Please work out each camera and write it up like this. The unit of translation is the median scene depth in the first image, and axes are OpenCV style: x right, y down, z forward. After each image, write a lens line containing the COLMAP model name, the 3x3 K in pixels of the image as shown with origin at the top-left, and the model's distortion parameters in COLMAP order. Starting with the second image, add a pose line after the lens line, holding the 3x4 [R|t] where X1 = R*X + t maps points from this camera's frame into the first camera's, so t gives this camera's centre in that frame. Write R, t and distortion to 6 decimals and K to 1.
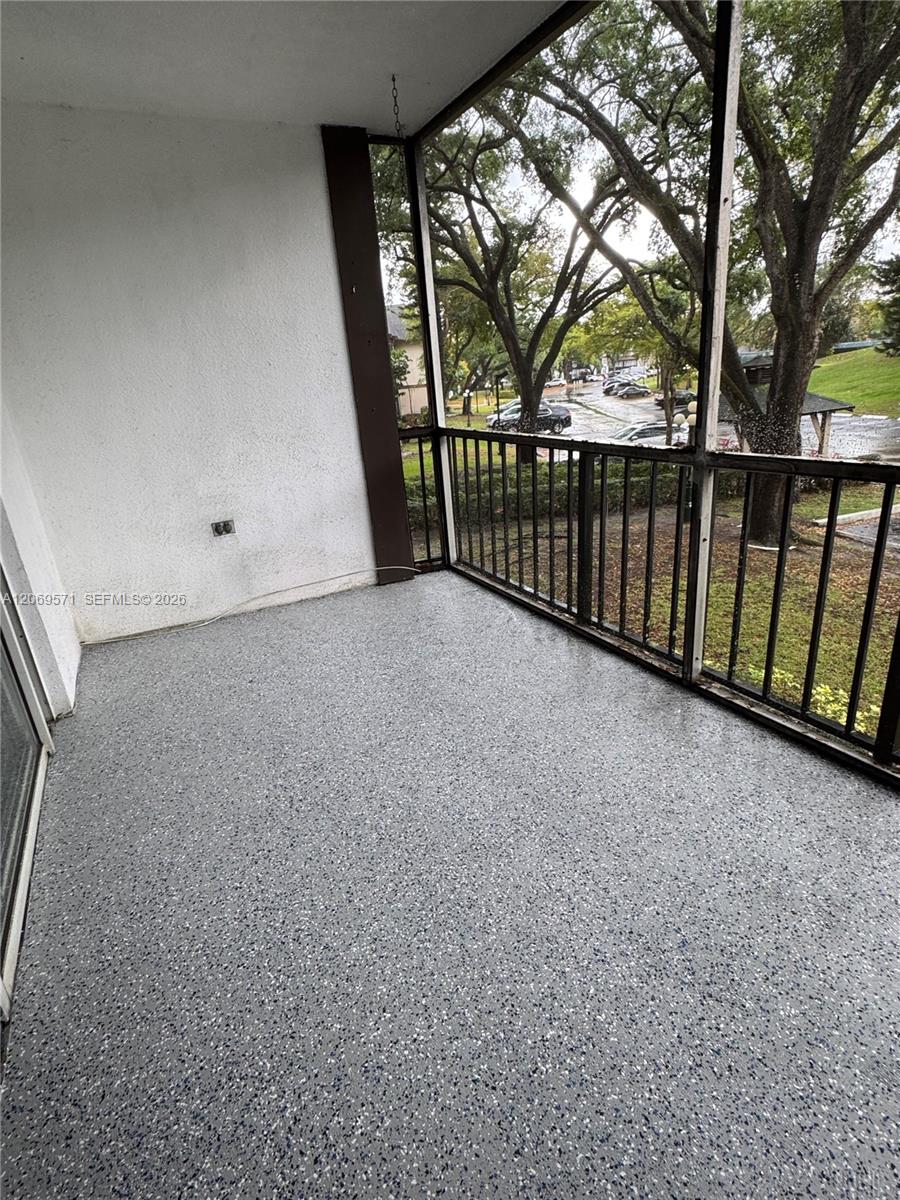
lens RADIAL K [[625.1, 0, 451.4], [0, 625.1, 601.8], [0, 0, 1]] dist [-0.001702, 0.001068]
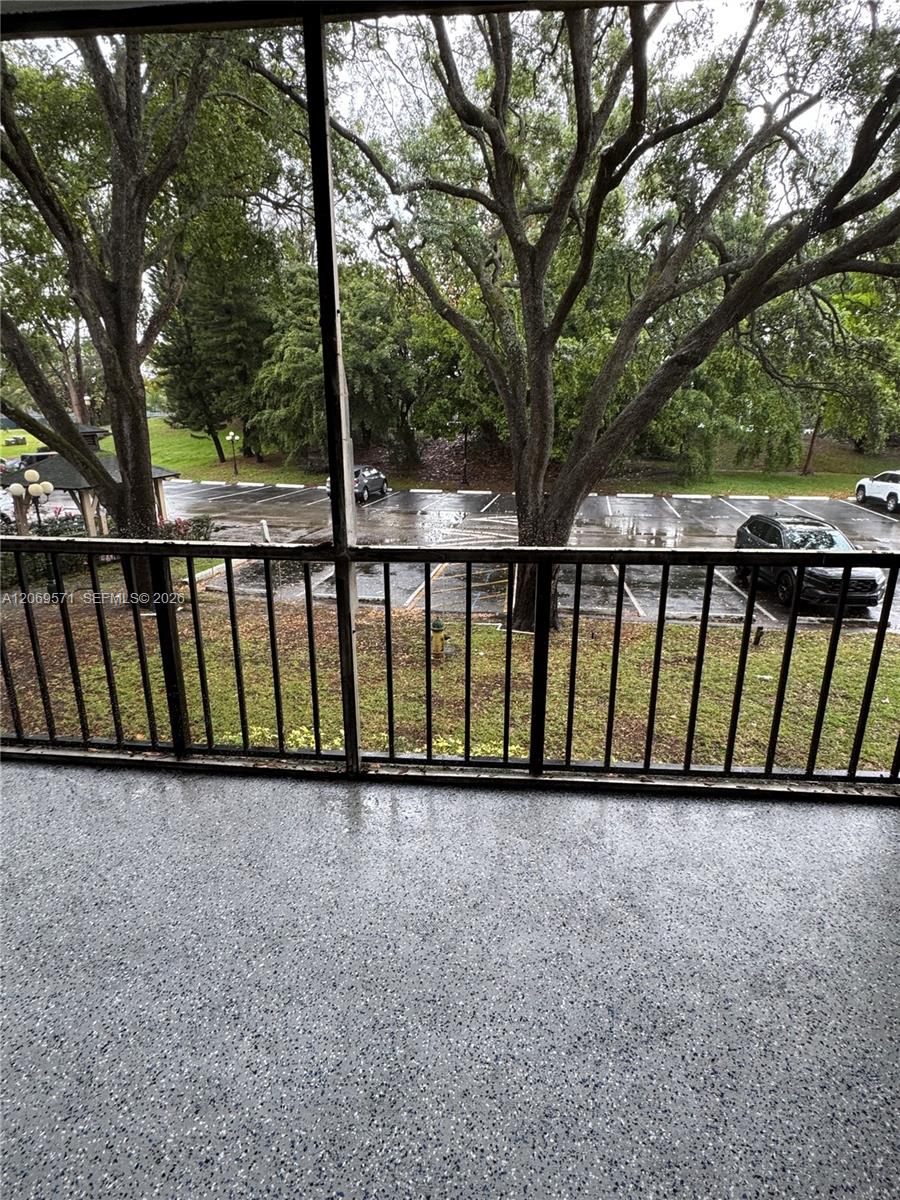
lens RADIAL K [[625.1, 0, 446.9], [0, 625.1, 602.6], [0, 0, 1]] dist [-0.001702, 0.001068]
pose [[0.542804, -0.170859, 0.822296, -0.455479], [0.246757, 0.968320, 0.038314, -0.200434], [-0.802792, 0.182110, 0.567769, 0.416523]]
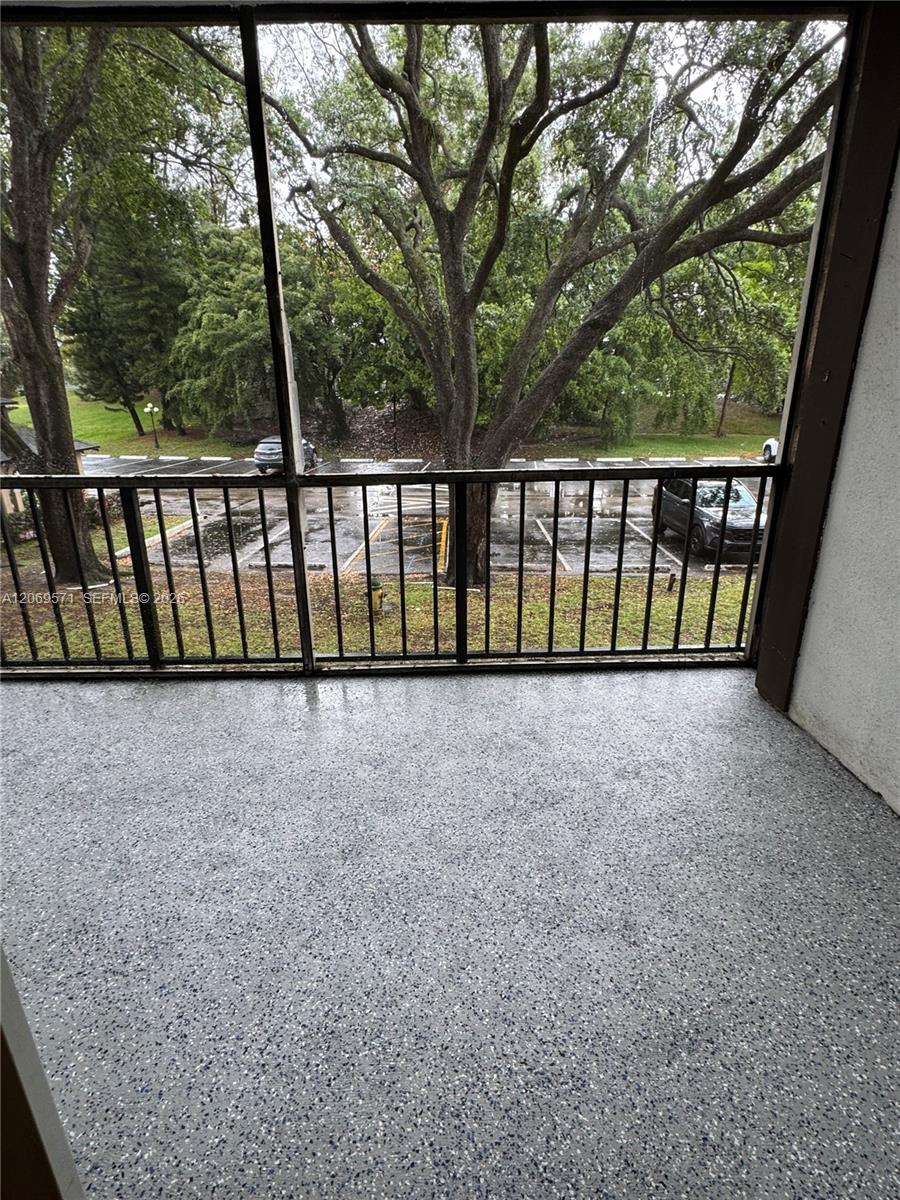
lens RADIAL K [[625.1, 0, 447.1], [0, 625.1, 602.1], [0, 0, 1]] dist [-0.001702, 0.001068]
pose [[0.449007, -0.229245, 0.863620, -0.726717], [0.281330, 0.953641, 0.106875, -0.070959], [-0.848084, 0.194974, 0.492685, 0.276922]]
